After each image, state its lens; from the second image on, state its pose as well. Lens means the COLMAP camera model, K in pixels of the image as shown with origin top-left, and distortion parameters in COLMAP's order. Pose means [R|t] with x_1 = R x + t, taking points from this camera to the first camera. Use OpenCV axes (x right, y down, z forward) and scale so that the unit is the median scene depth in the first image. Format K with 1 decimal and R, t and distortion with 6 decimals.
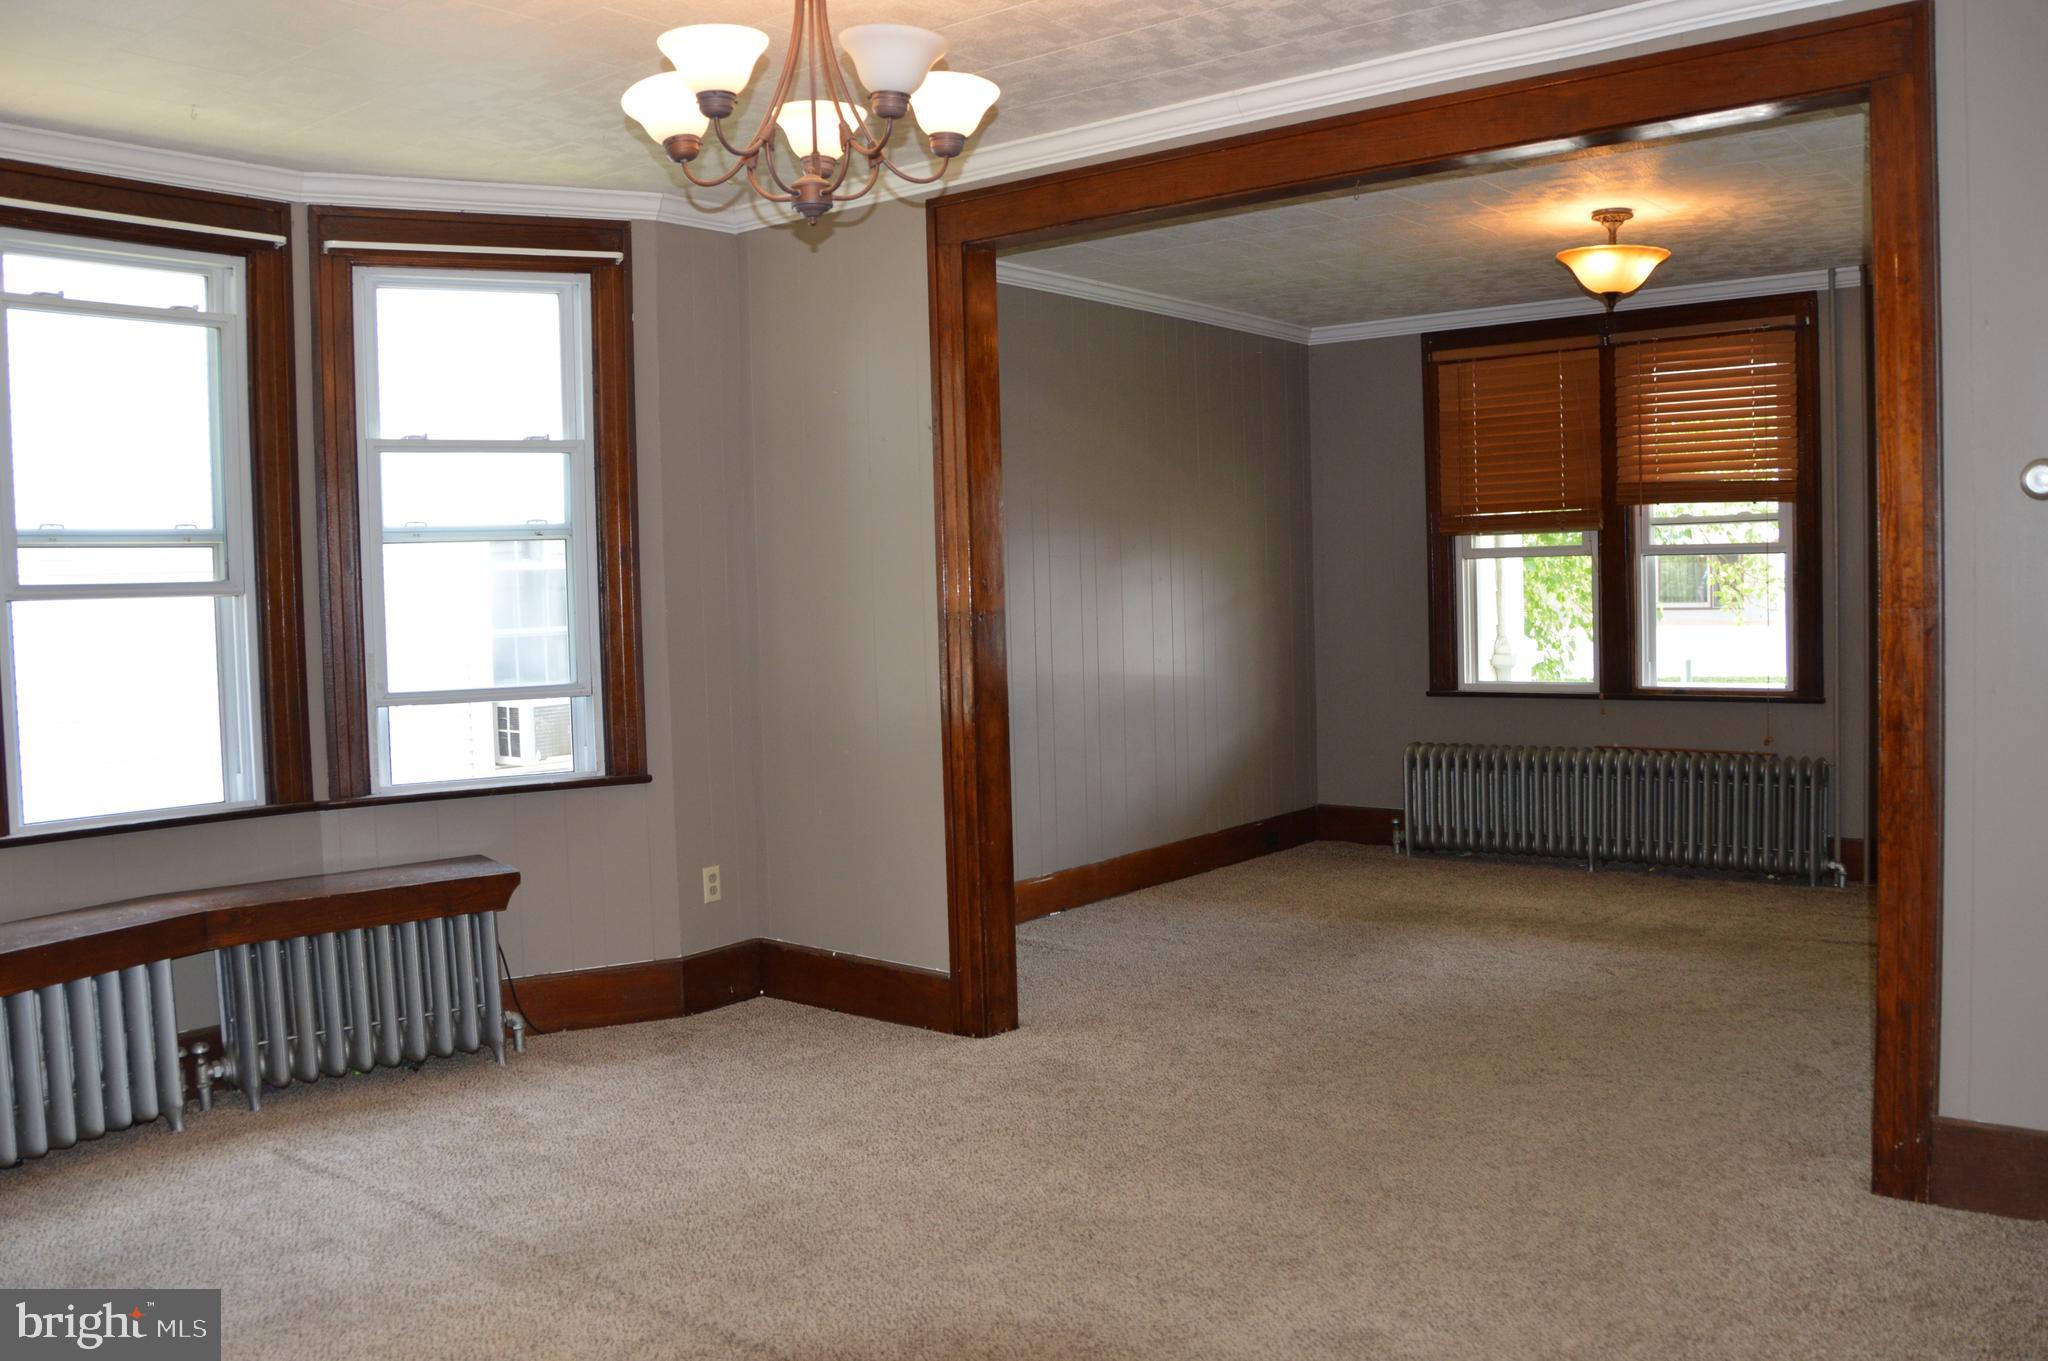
lens RADIAL K [[1699.0, 0, 1003.2], [0, 1699.0, 684.6], [0, 0, 1]] dist [-0.138085, 0.070513]
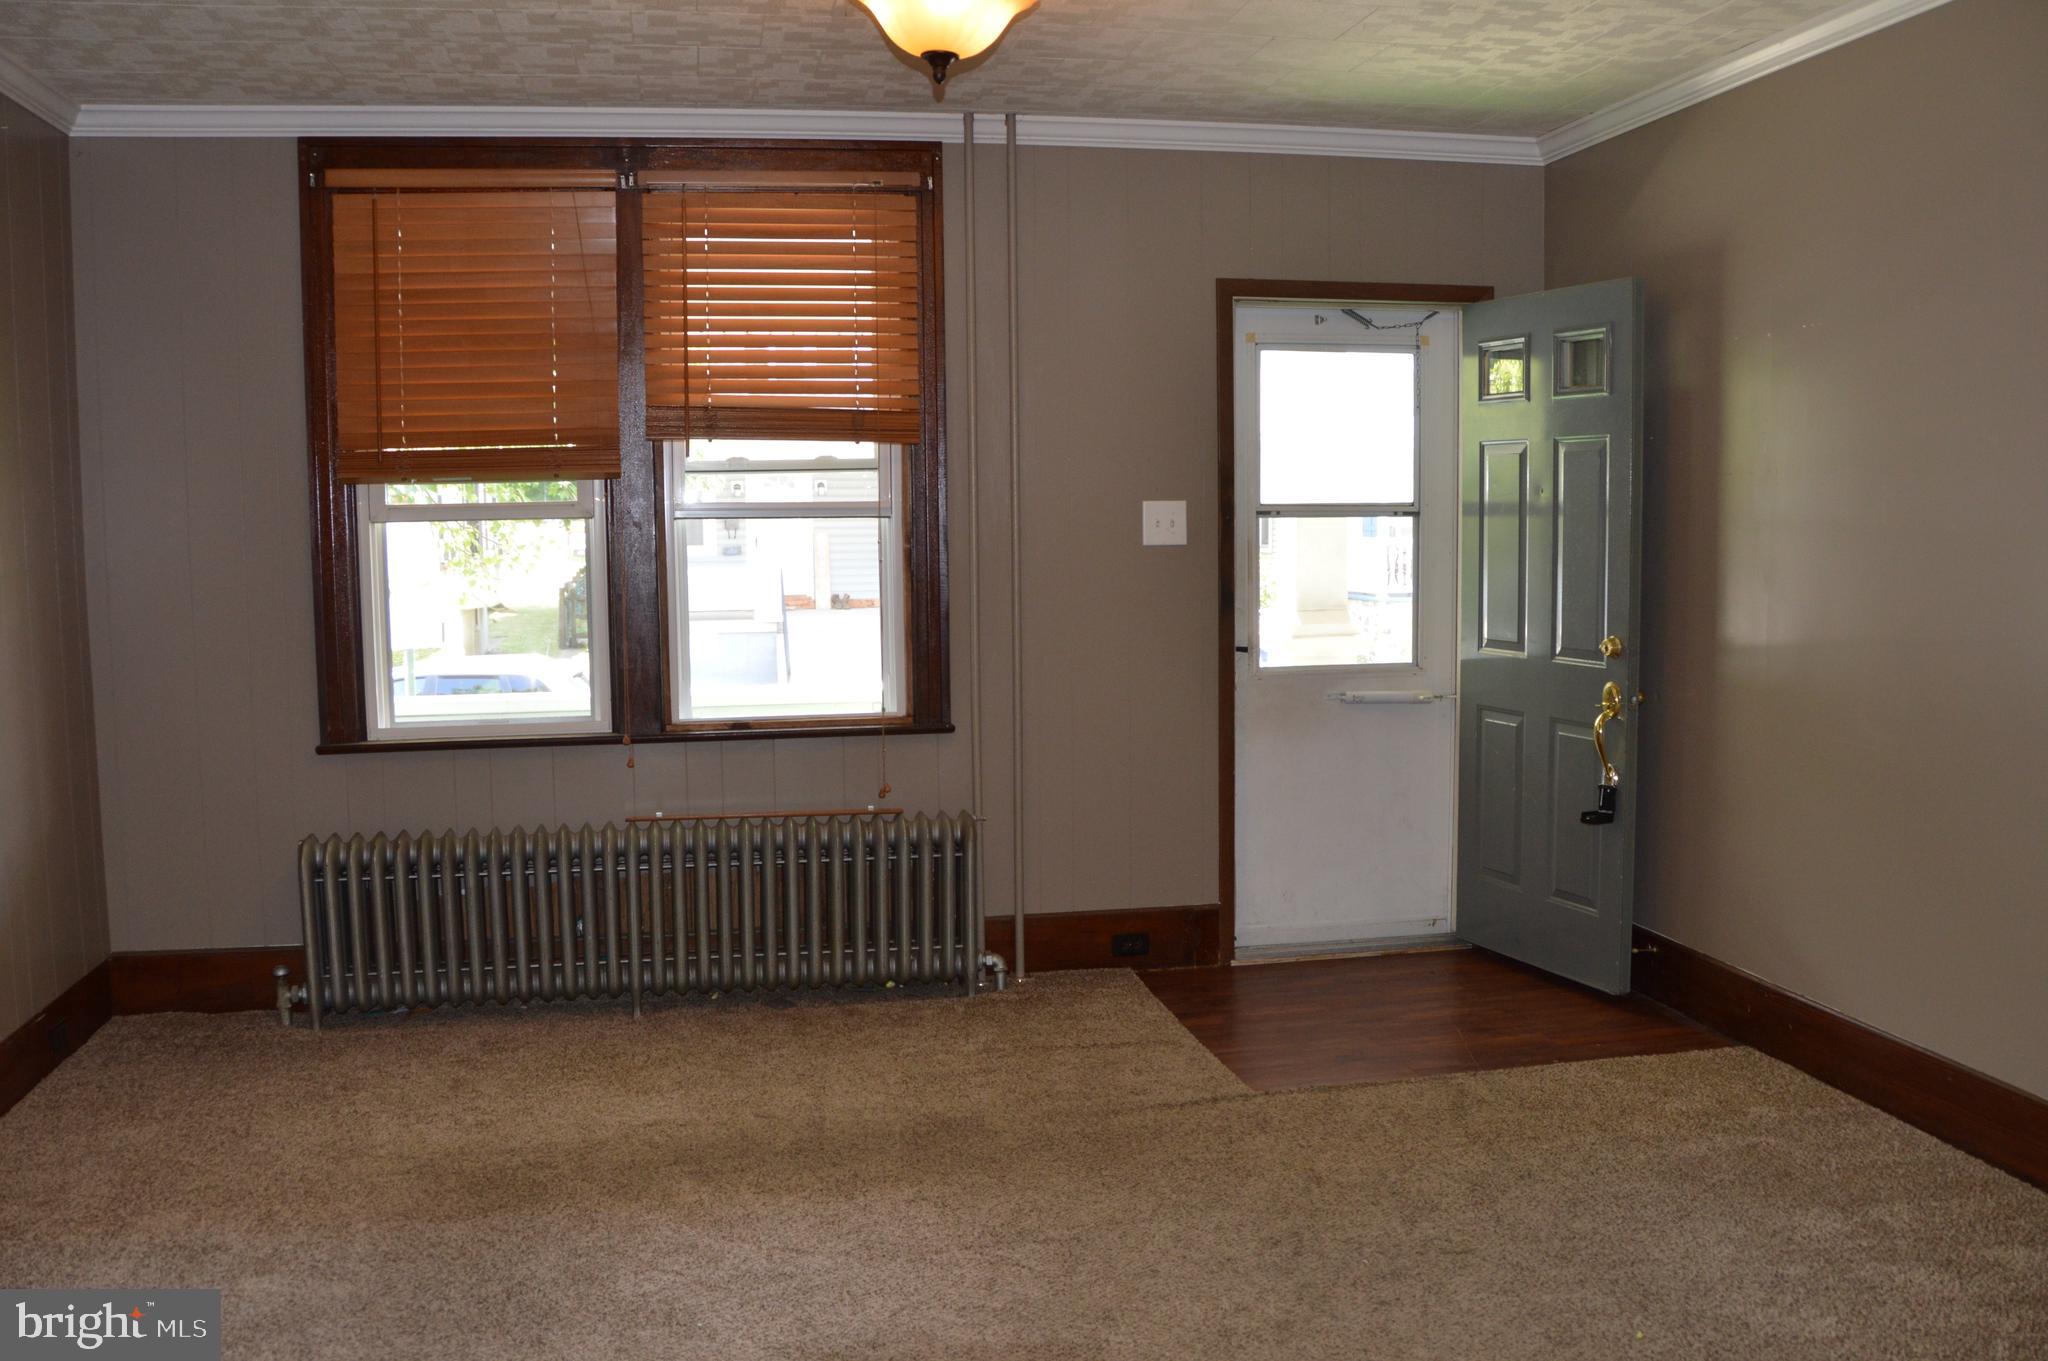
lens RADIAL K [[1792.8, 0, 1011.8], [0, 1792.8, 683.0], [0, 0, 1]] dist [-0.140486, 0.066773]
pose [[0.654180, -0.051729, 0.754568, -0.059521], [0.038324, 0.998644, 0.035236, -0.033876], [-0.755367, 0.005867, 0.655275, 0.454830]]
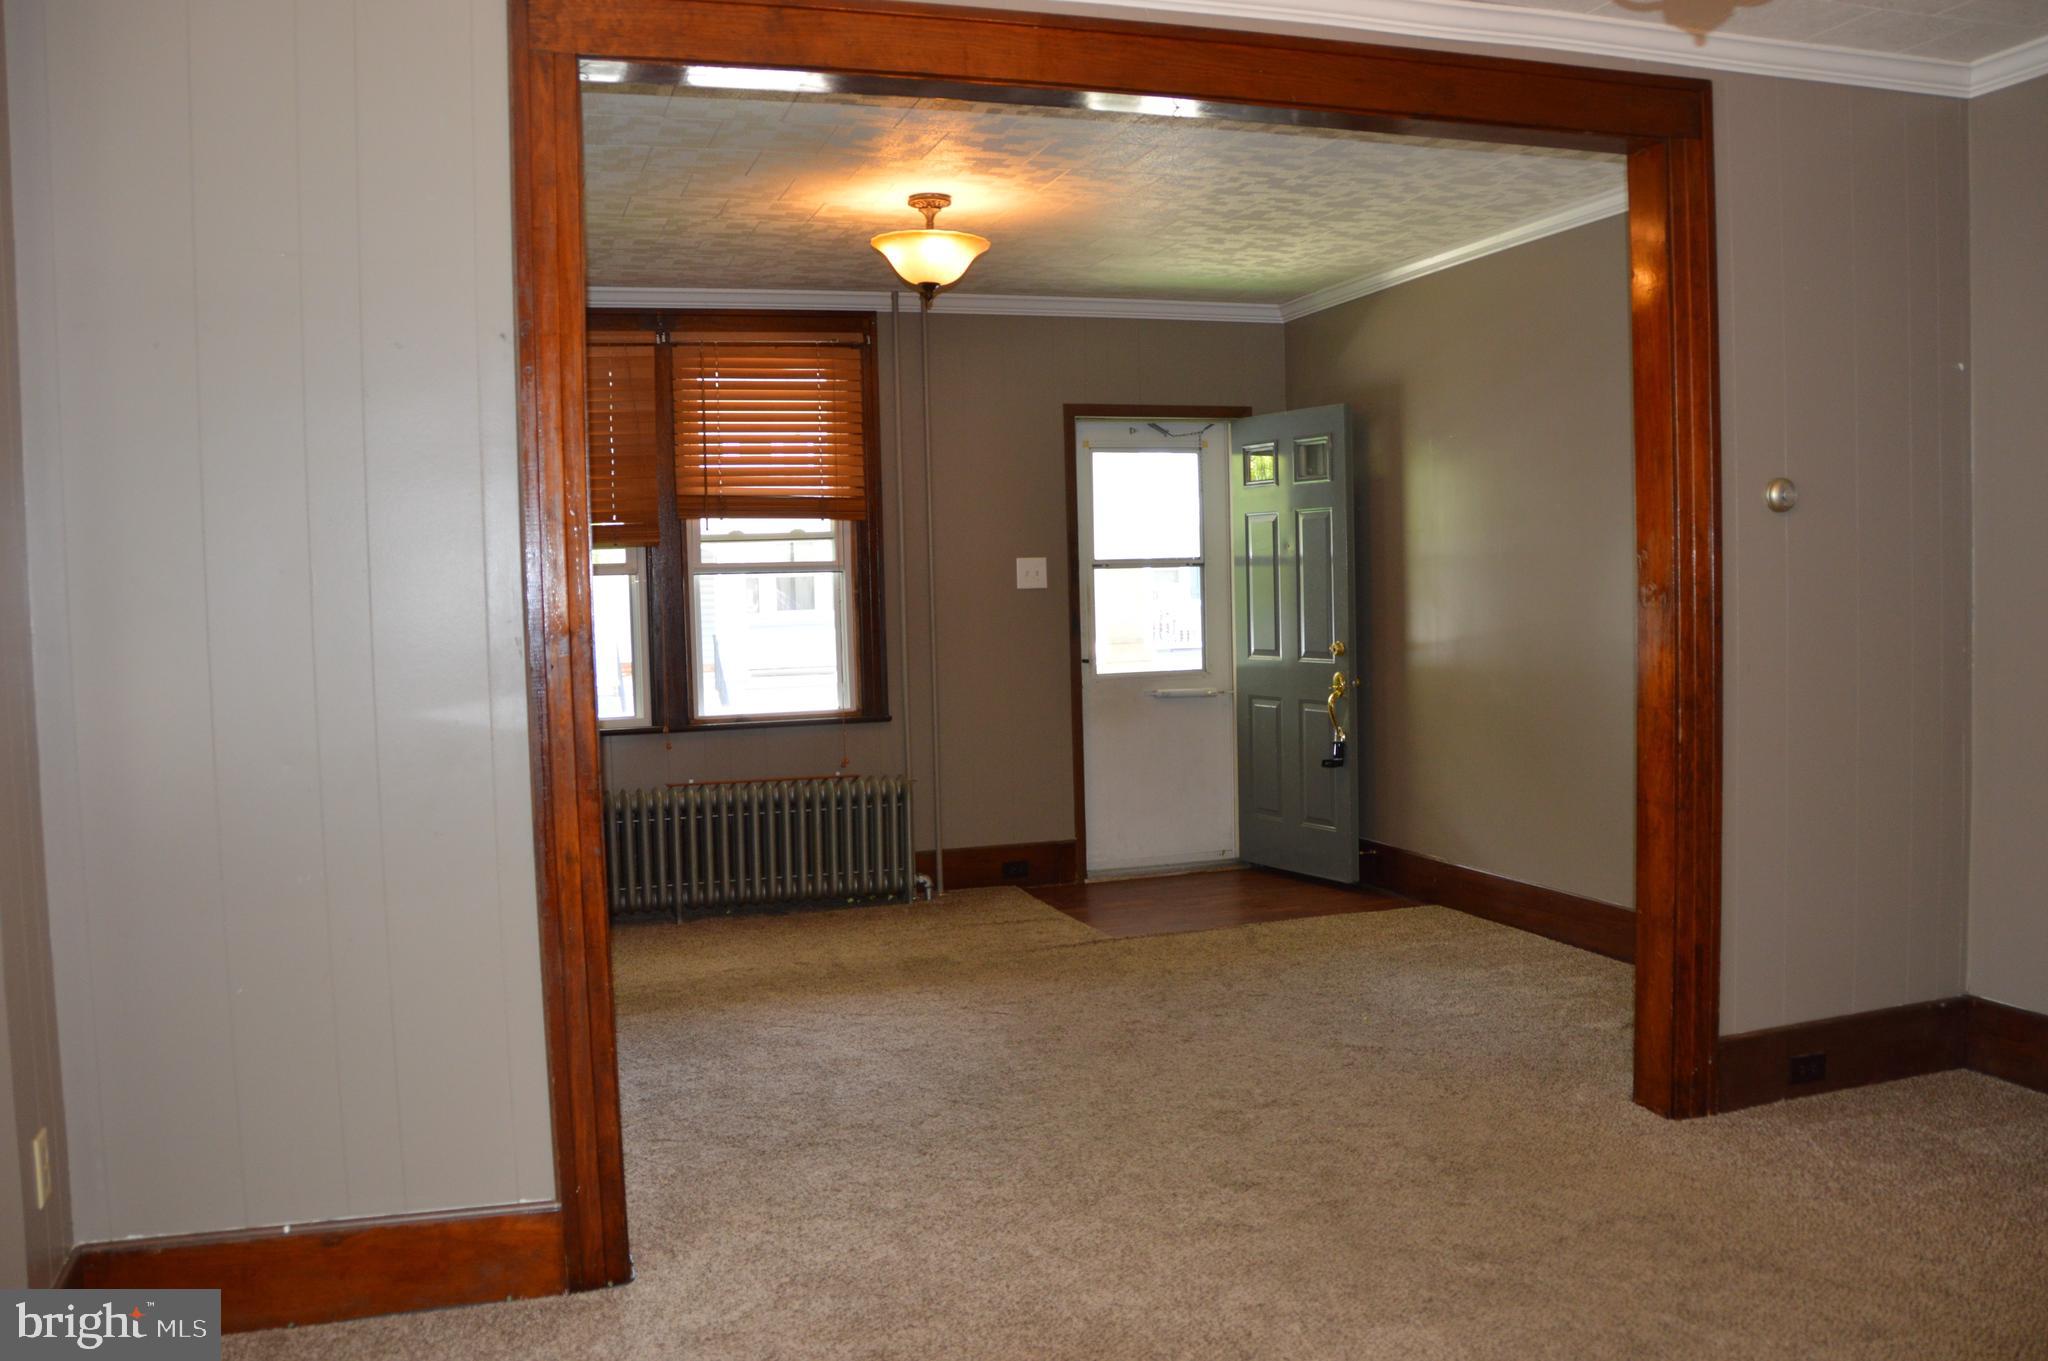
lens RADIAL K [[1699.0, 0, 1019.9], [0, 1699.0, 689.3], [0, 0, 1]] dist [-0.138085, 0.070513]
pose [[0.546485, -0.039383, 0.836543, -0.308988], [0.061908, 0.998060, 0.006545, -0.009426], [-0.835178, 0.048212, 0.547863, 0.346753]]
